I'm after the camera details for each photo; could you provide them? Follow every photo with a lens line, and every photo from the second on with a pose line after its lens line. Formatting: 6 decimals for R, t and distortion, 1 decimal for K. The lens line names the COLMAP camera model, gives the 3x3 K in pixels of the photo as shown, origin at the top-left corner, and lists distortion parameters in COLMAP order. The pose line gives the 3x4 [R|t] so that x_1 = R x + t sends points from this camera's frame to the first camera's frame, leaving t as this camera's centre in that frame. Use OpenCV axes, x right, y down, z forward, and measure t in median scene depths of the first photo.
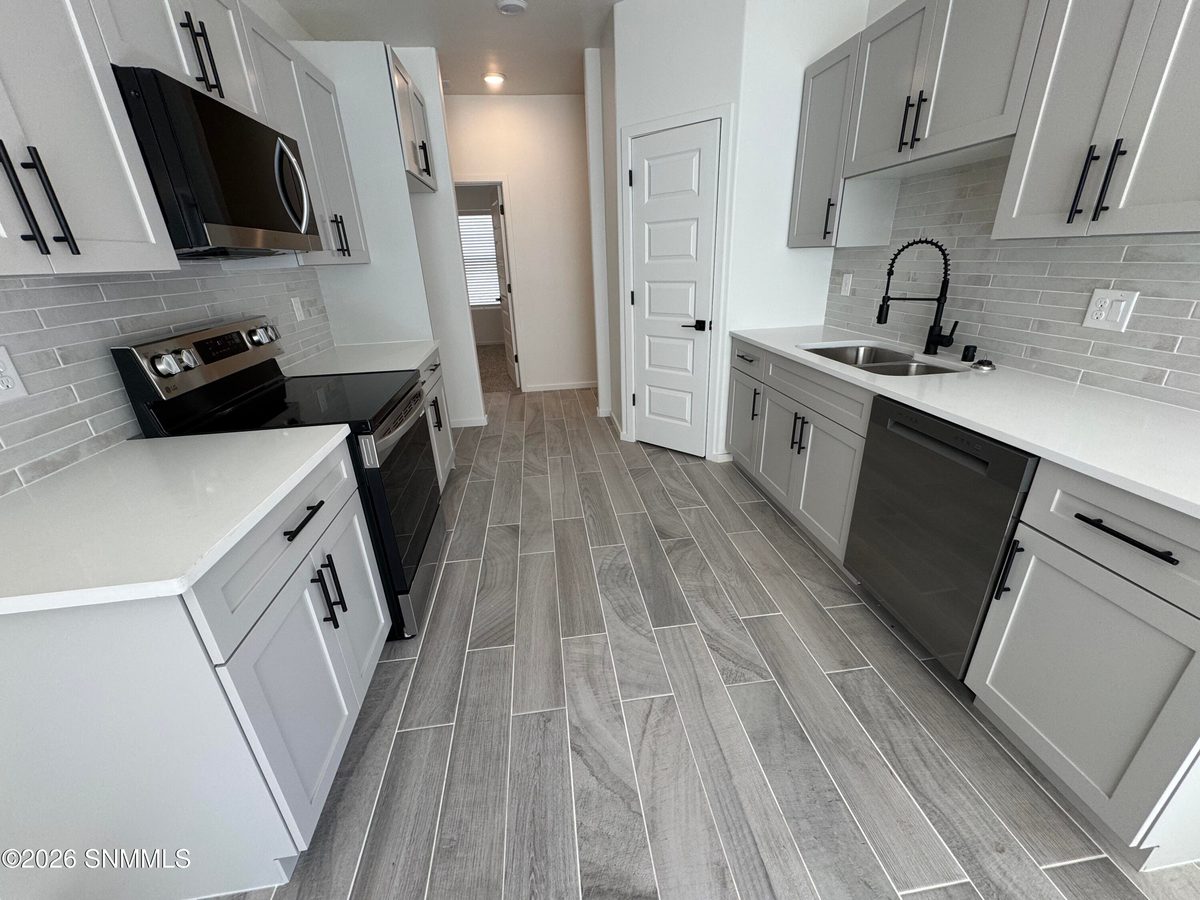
lens RADIAL K [[478.0, 0, 599.9], [0, 478.0, 451.2], [0, 0, 1]] dist [-0.000820, -0.000136]
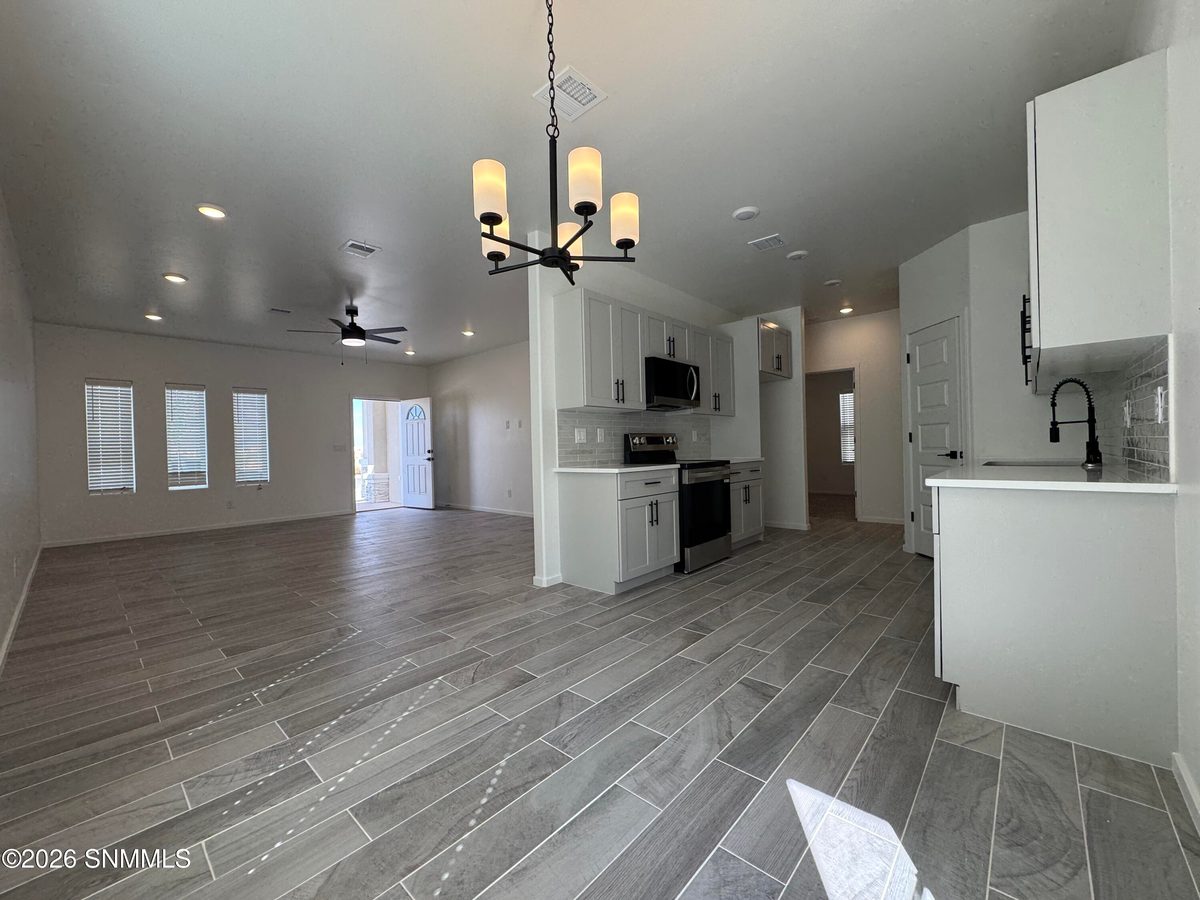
lens RADIAL K [[478.0, 0, 599.5], [0, 478.0, 449.9], [0, 0, 1]] dist [-0.000820, -0.000136]
pose [[0.646821, 0.022274, -0.762316, 0.958069], [-0.288320, 0.932530, -0.217390, 0.461068], [0.706041, 0.360404, 0.609603, -0.752927]]
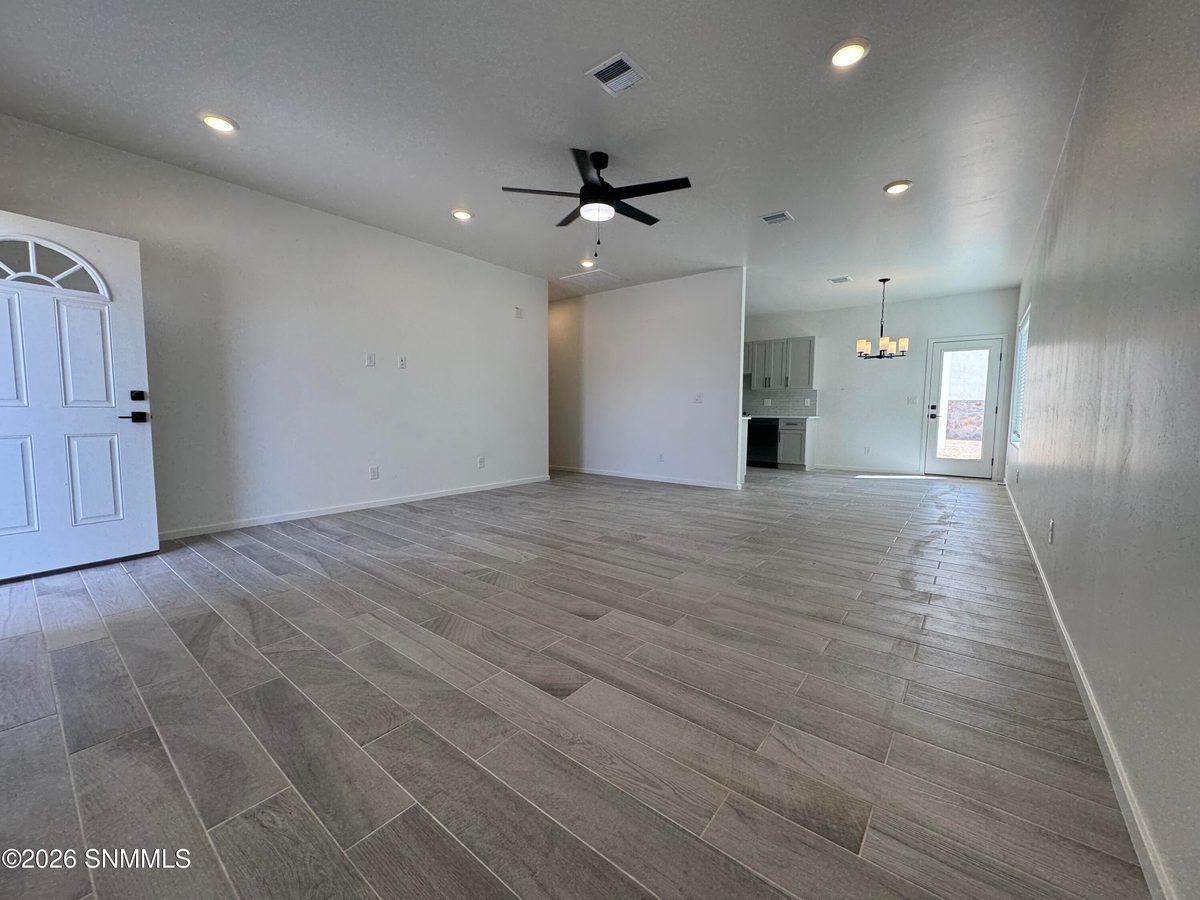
lens RADIAL K [[478.0, 0, 601.1], [0, 478.0, 444.8], [0, 0, 1]] dist [-0.000820, -0.000136]
pose [[0.718692, -0.023308, 0.694938, 0.357148], [0.235998, 0.948288, -0.212259, 0.508485], [-0.654054, 0.316553, 0.687028, -0.810349]]
